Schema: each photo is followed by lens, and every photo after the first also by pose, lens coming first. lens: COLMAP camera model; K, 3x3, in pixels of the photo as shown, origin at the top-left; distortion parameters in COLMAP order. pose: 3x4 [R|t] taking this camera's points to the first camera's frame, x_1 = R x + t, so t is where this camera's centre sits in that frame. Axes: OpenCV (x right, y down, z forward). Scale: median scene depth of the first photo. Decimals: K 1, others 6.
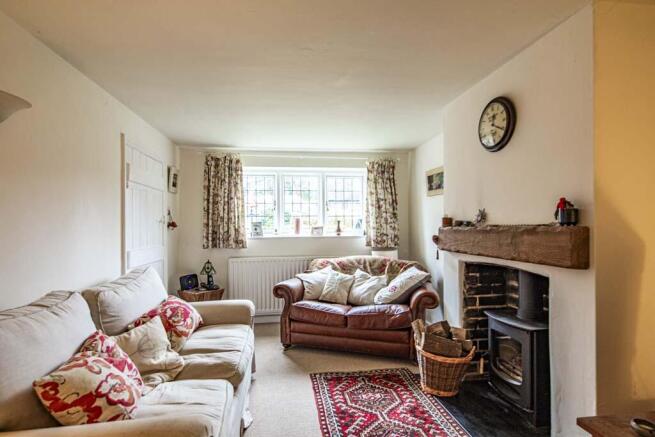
lens RADIAL K [[320.4, 0, 326.9], [0, 320.4, 222.6], [0, 0, 1]] dist [0.001131, -0.003276]
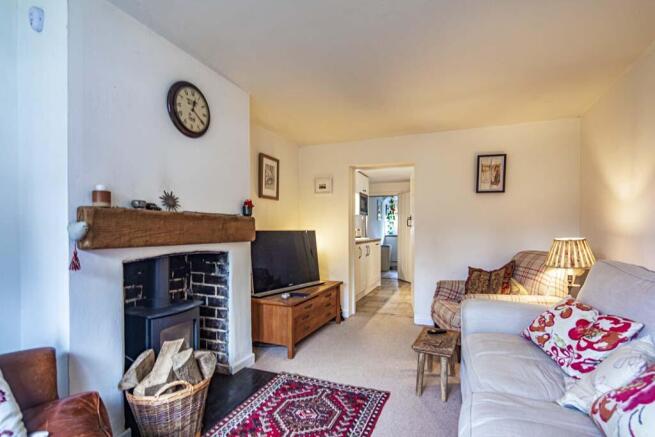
lens RADIAL K [[320.4, 0, 327.9], [0, 320.4, 222.3], [0, 0, 1]] dist [0.001131, -0.003276]
pose [[-0.856190, 0.014414, 0.516461, -0.355554], [-0.005445, 0.999304, -0.036917, 0.077051], [-0.516633, -0.034420, -0.855515, 1.679307]]
